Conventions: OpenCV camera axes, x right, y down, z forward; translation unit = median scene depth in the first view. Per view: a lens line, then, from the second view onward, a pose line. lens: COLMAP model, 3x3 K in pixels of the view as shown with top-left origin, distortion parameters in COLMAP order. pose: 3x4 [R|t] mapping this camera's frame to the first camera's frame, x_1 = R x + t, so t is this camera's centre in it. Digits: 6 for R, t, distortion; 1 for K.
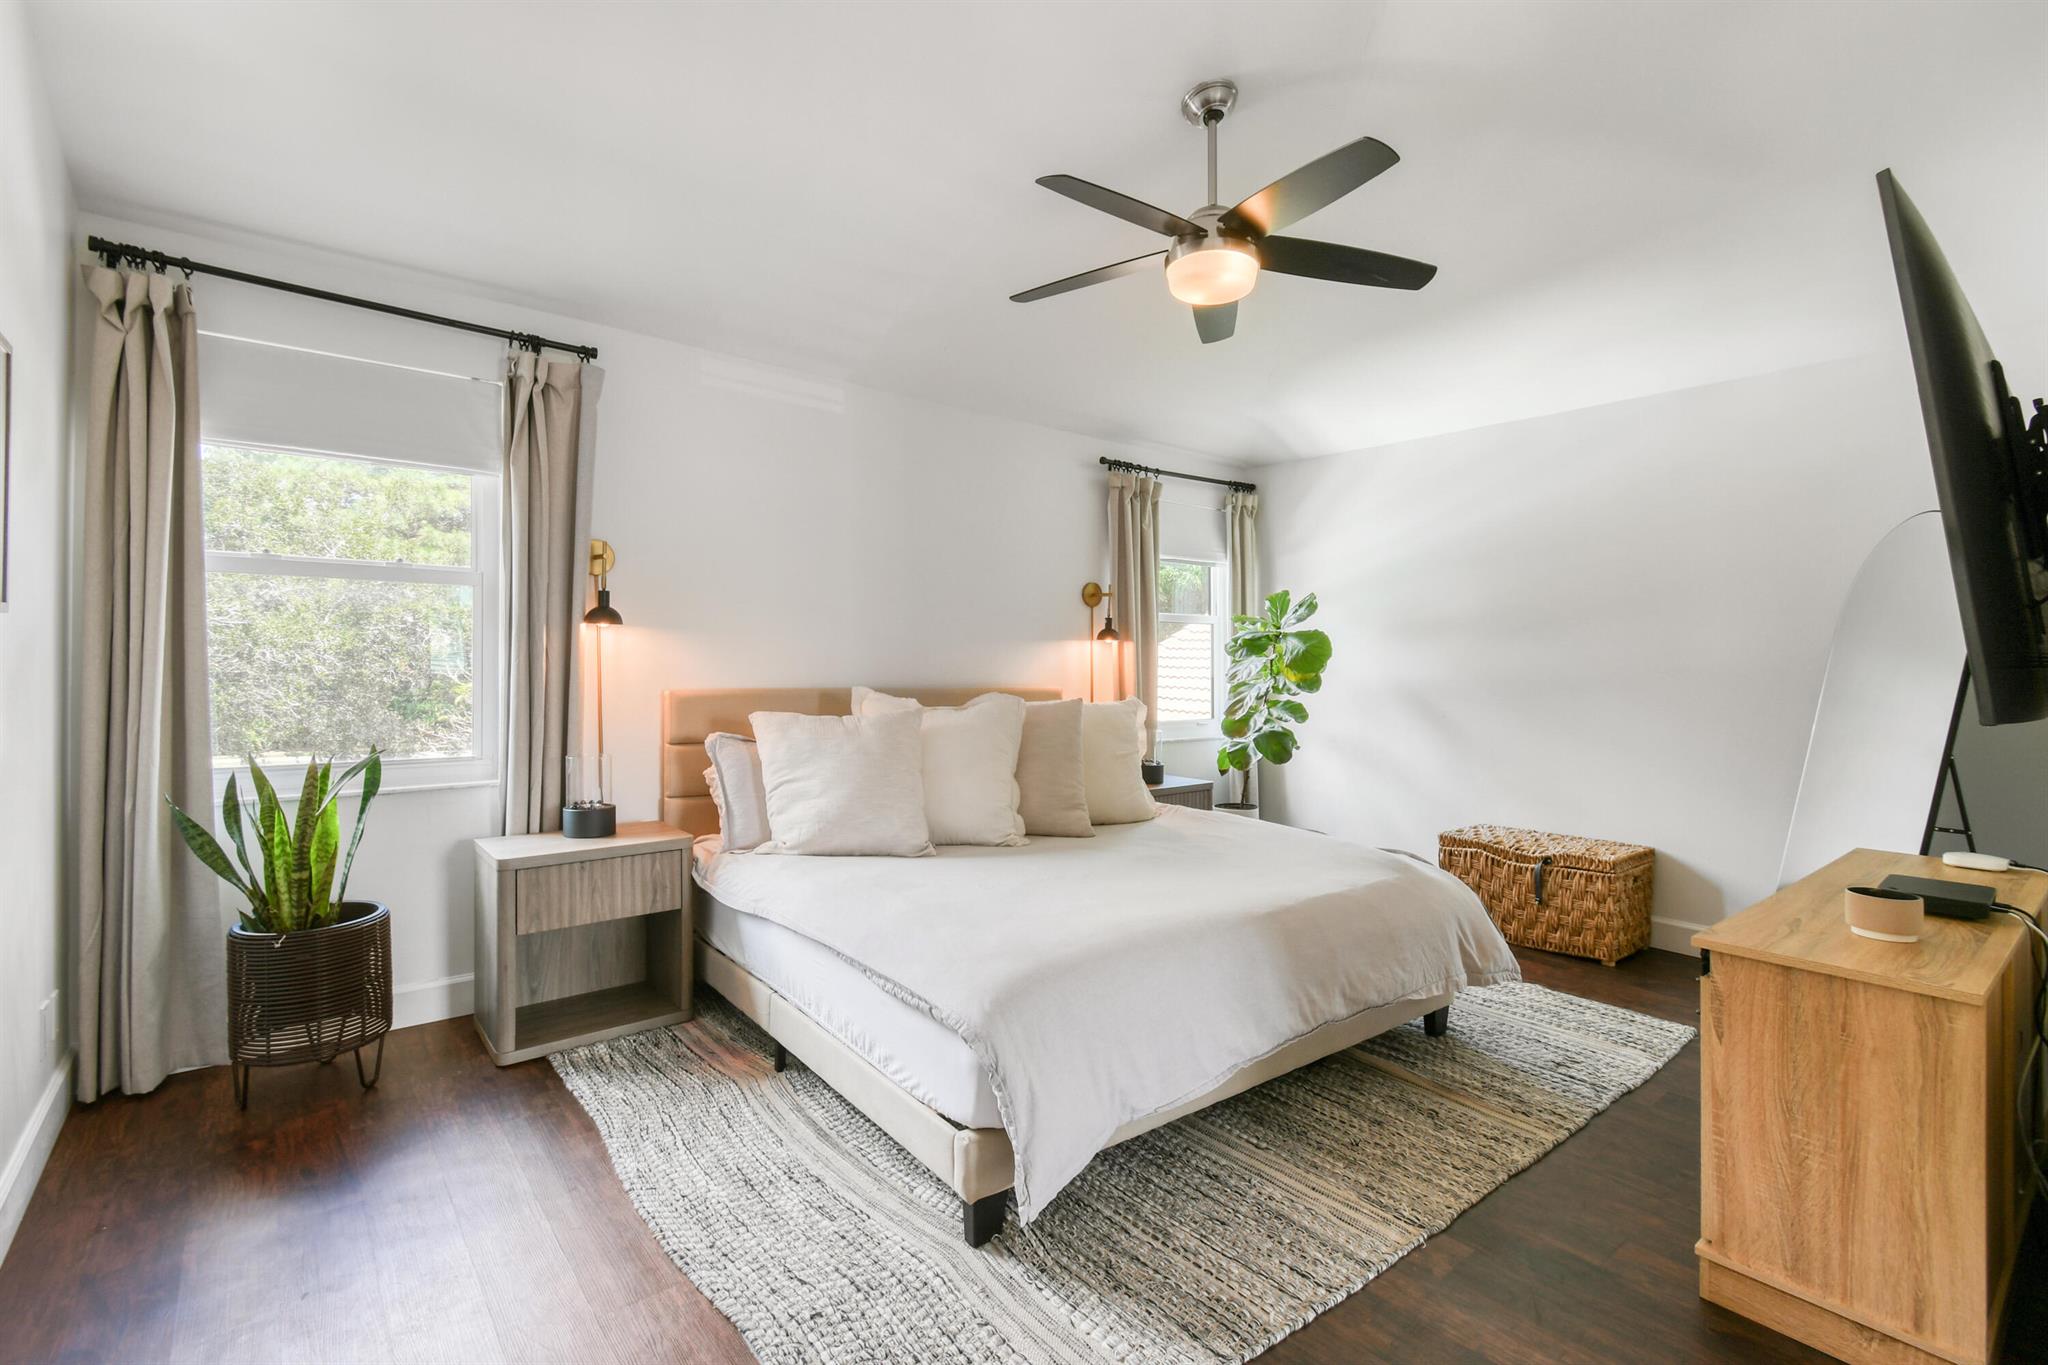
lens RADIAL K [[925.5, 0, 1018.8], [0, 925.5, 669.7], [0, 0, 1]] dist [0.007444, -0.002675]
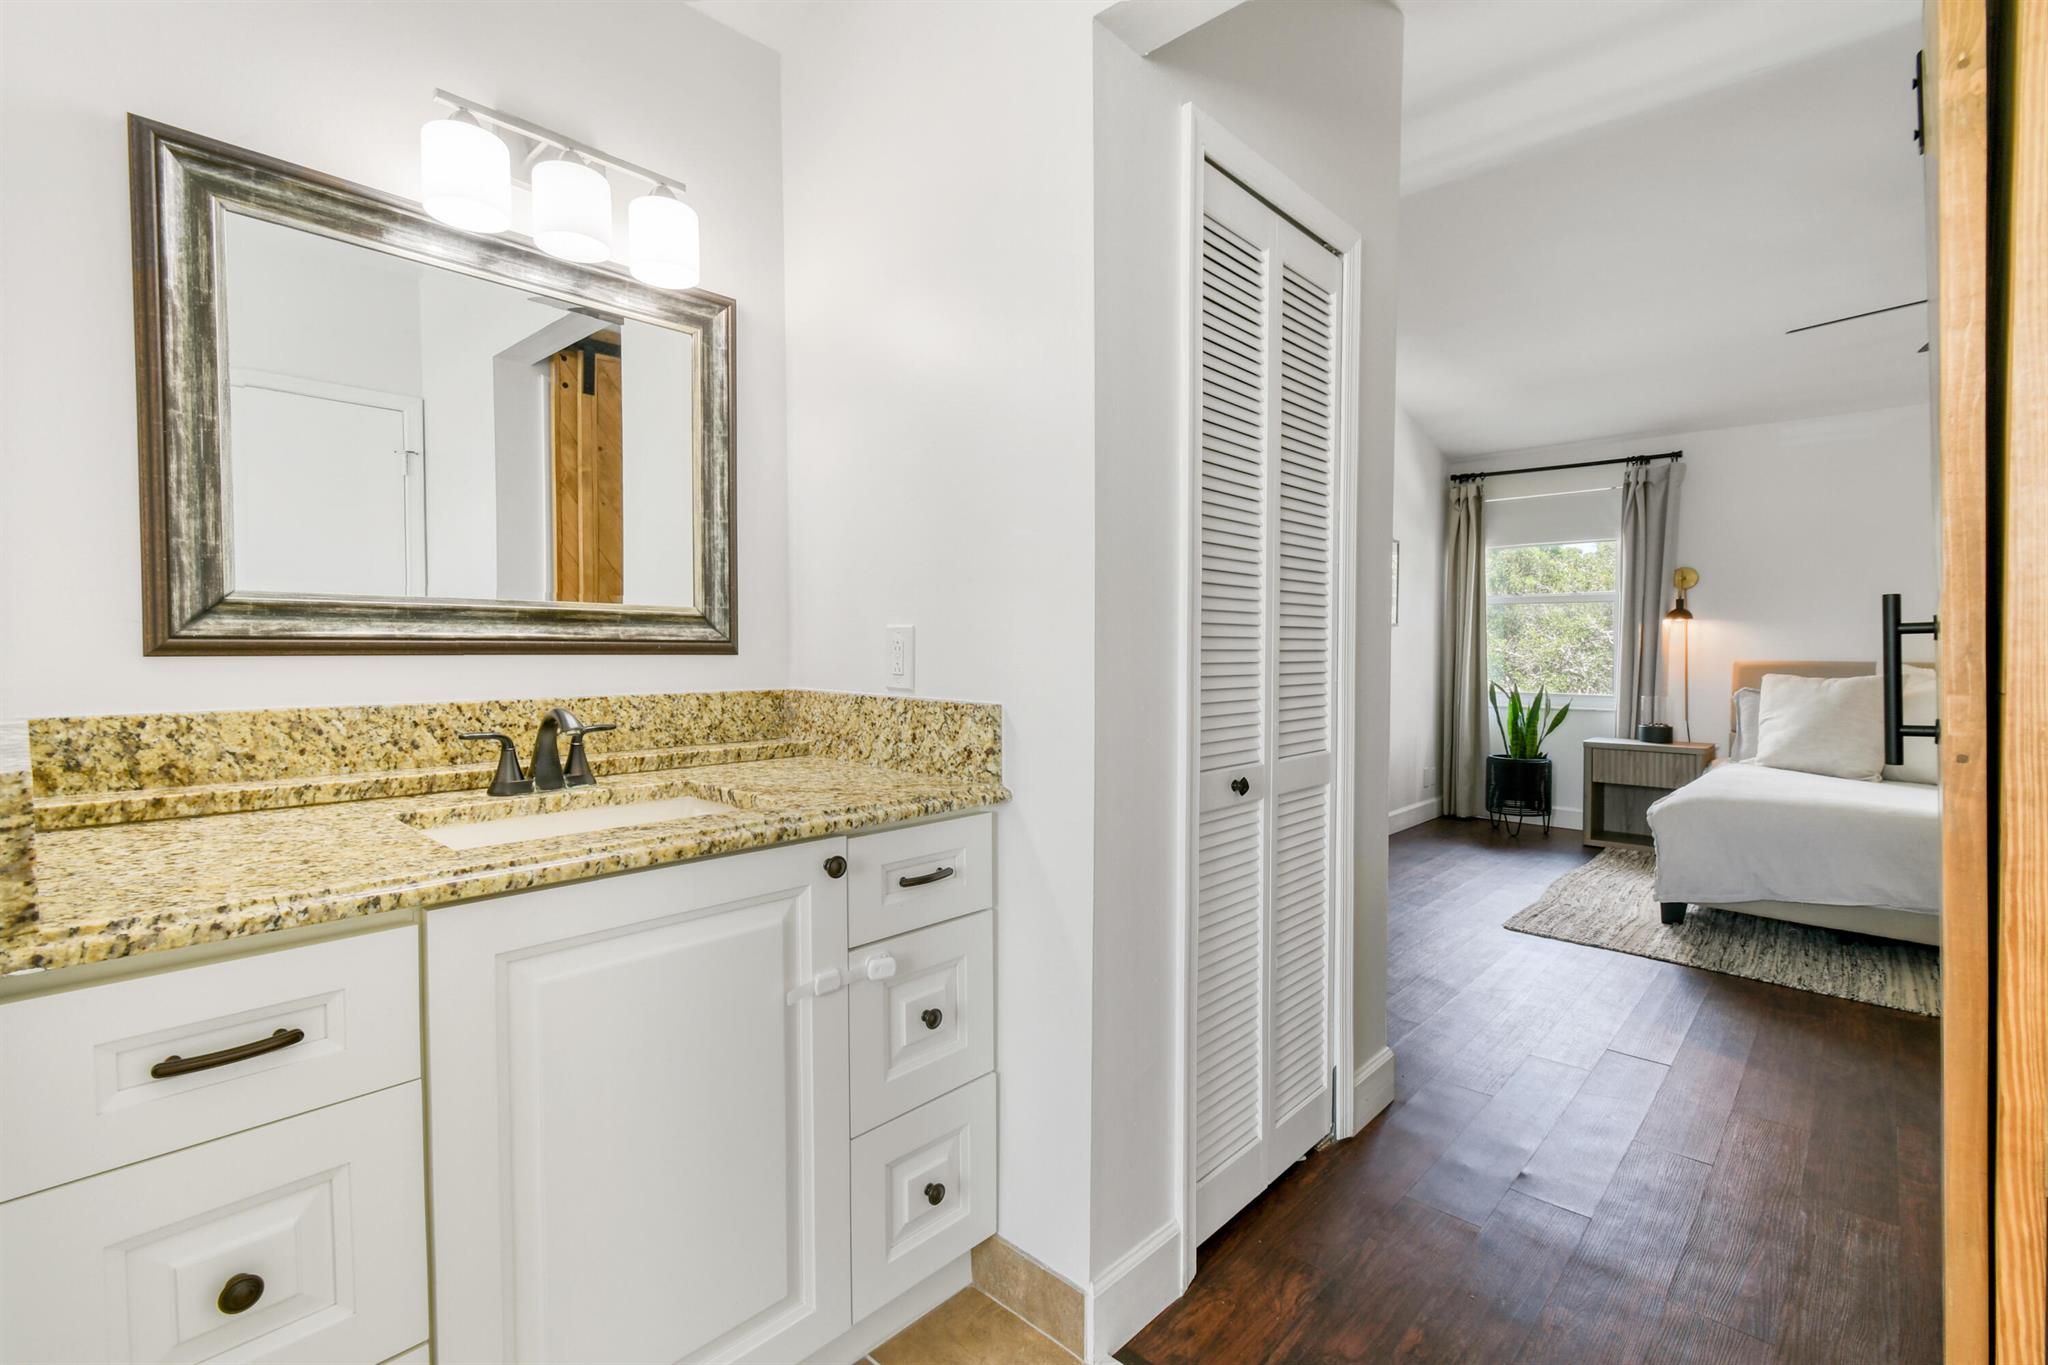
lens RADIAL K [[925.5, 0, 1011.0], [0, 925.5, 672.3], [0, 0, 1]] dist [0.007444, -0.002675]
pose [[0.143606, 0.017217, -0.989485, 1.062232], [-0.002226, 0.999852, 0.017074, 0.021301], [0.989633, -0.000249, 0.143623, -0.433682]]
